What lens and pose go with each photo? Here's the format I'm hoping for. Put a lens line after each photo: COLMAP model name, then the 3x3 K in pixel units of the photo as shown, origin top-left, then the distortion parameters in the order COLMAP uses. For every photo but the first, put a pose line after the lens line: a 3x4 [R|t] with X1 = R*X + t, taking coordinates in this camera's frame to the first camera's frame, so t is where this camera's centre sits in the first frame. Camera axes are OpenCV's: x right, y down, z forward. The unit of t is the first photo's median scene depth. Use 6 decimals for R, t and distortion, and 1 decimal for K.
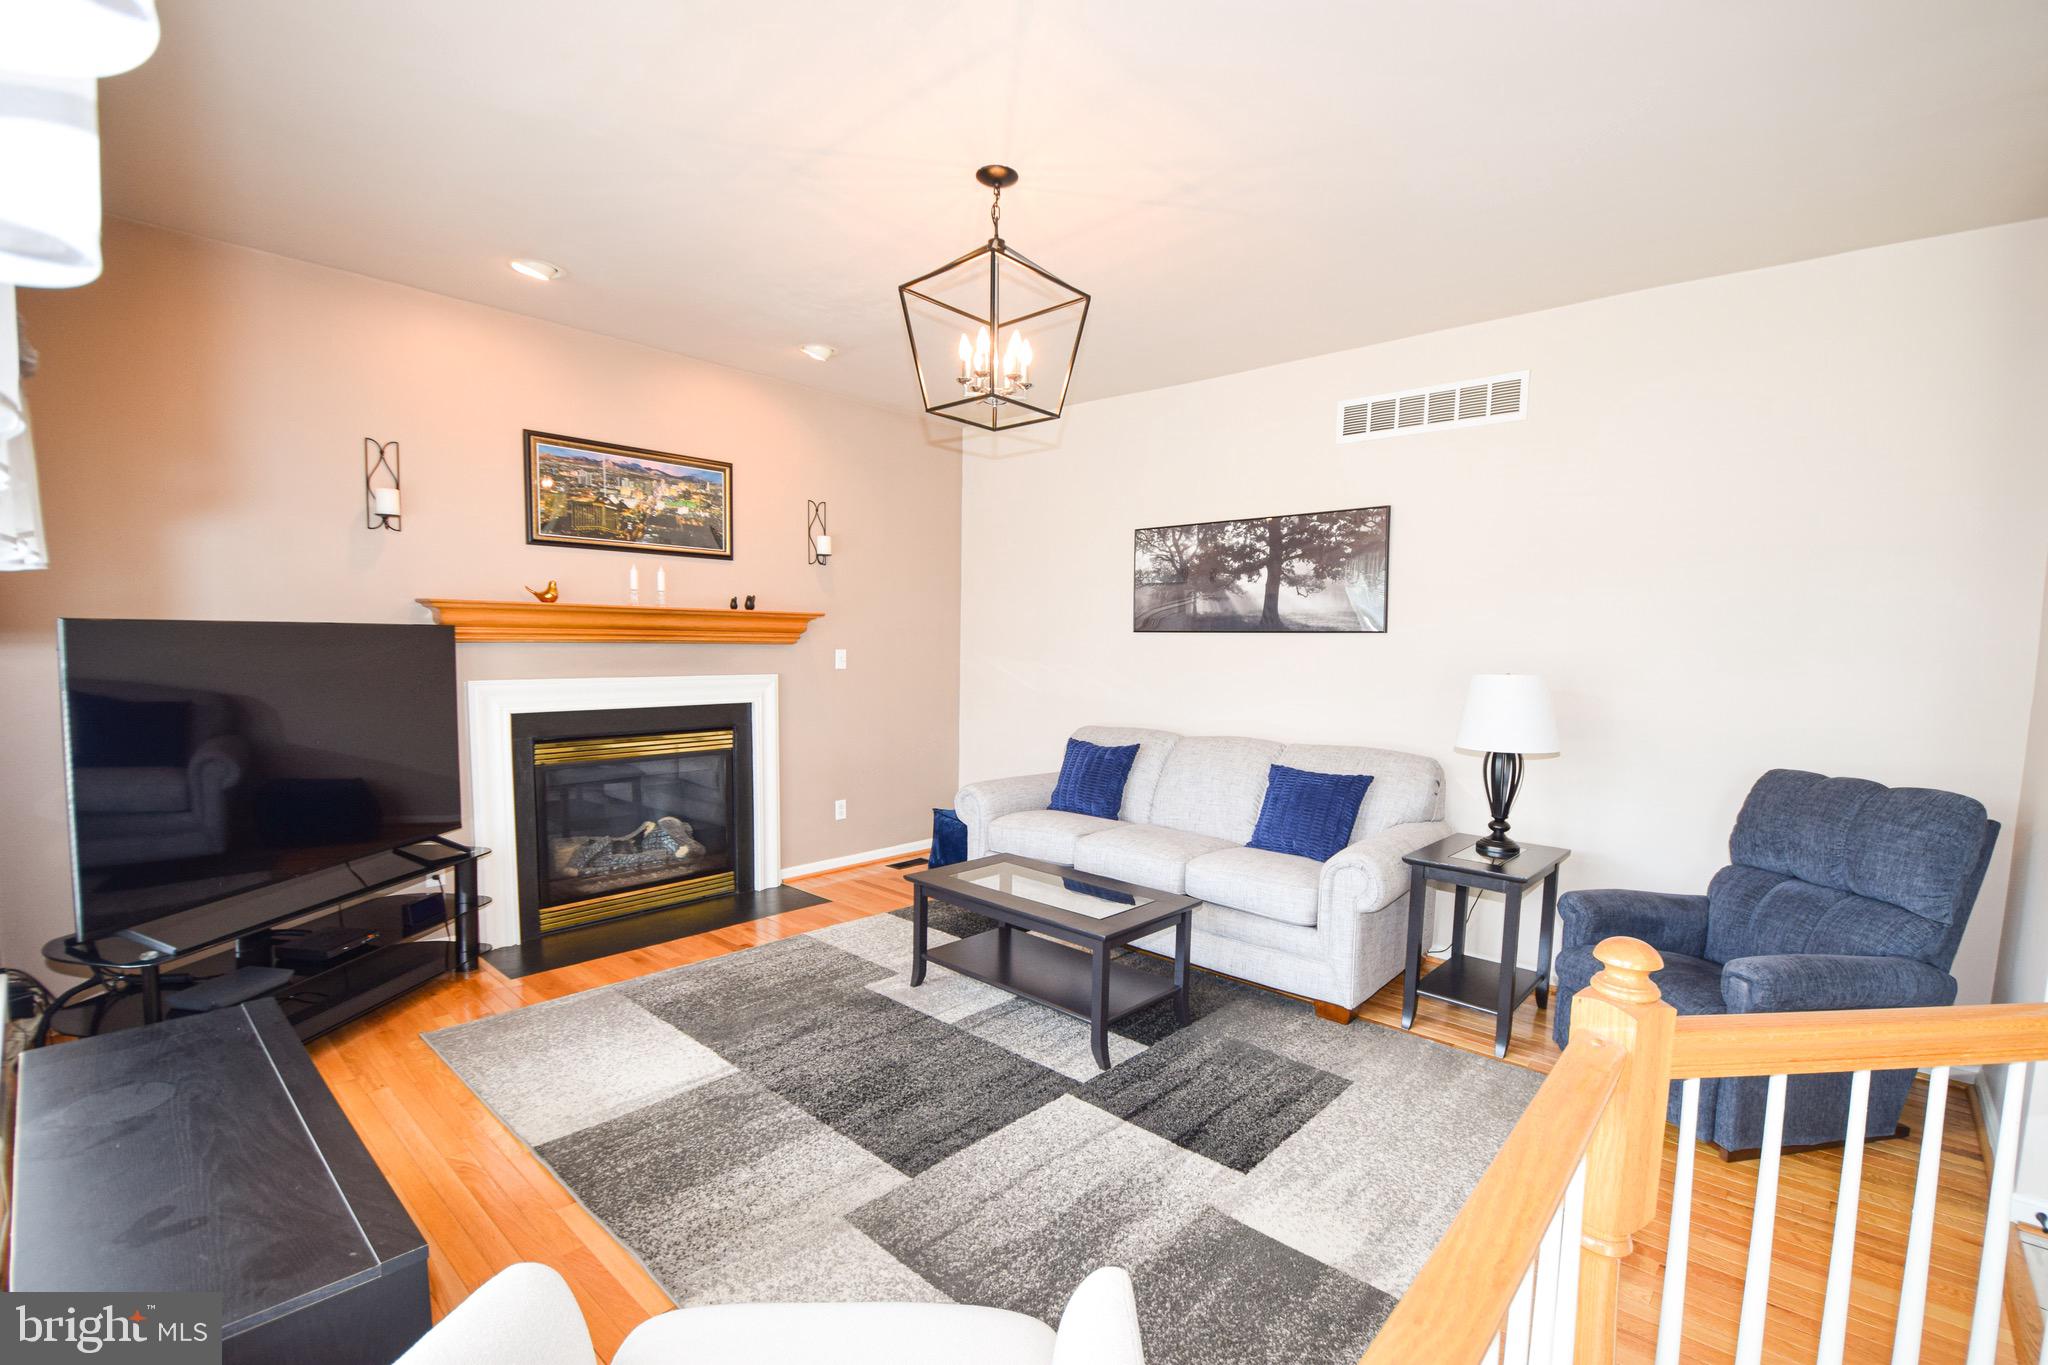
lens RADIAL K [[898.9, 0, 1068.7], [0, 898.9, 725.3], [0, 0, 1]] dist [-0.017421, -0.003062]
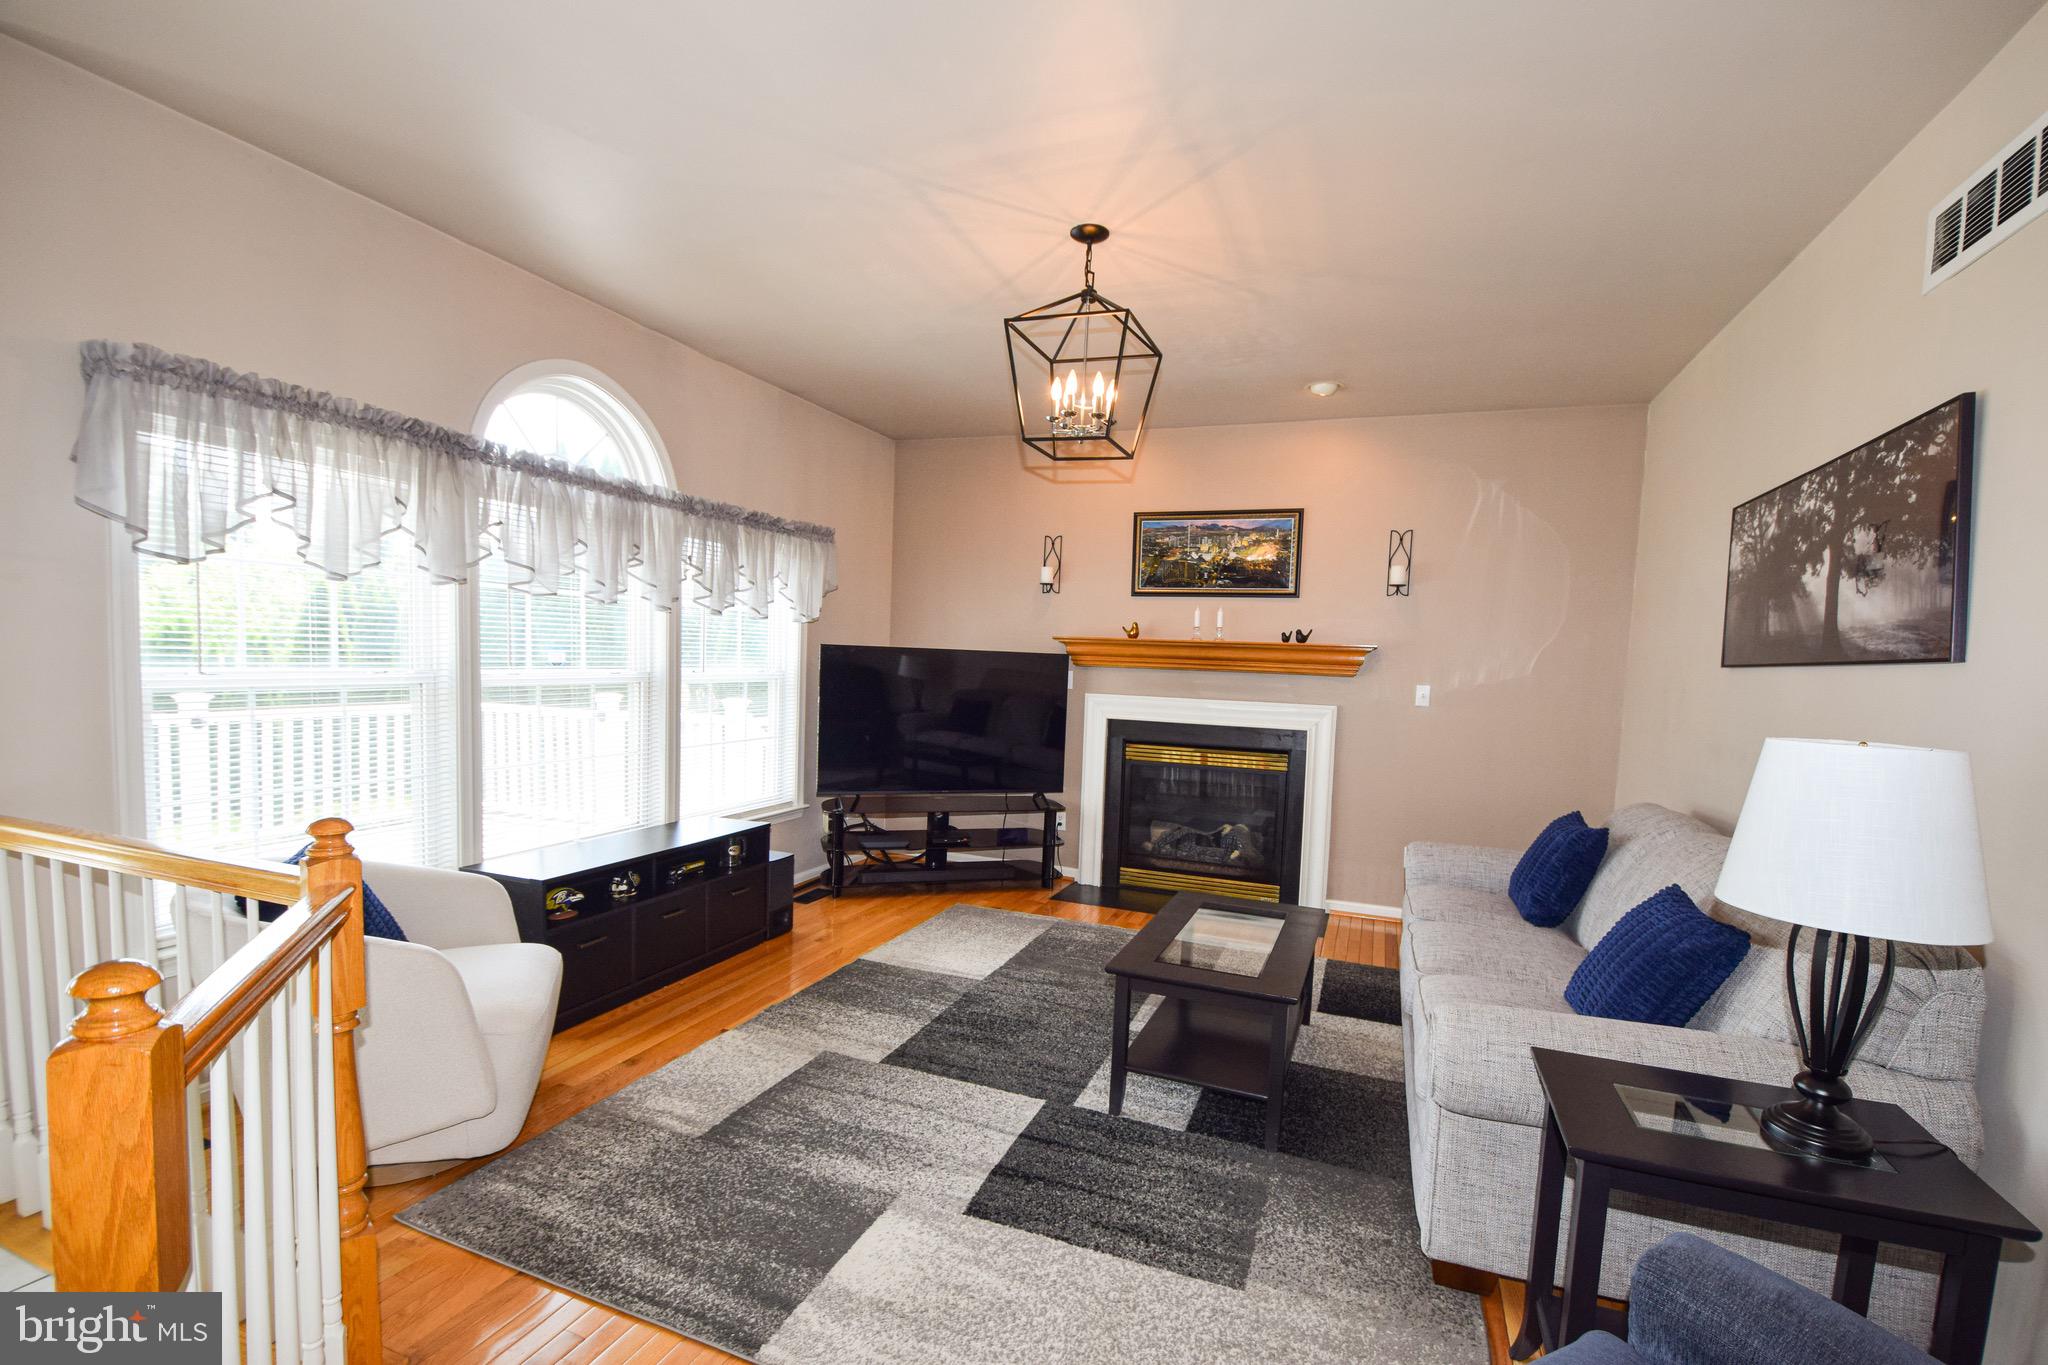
lens RADIAL K [[898.9, 0, 1036.3], [0, 898.9, 715.7], [0, 0, 1]] dist [-0.017421, -0.003062]
pose [[0.343556, 0.055189, -0.937509, 0.603383], [-0.119103, 0.992772, 0.014797, -0.023489], [0.931549, 0.106577, 0.347646, 0.385254]]
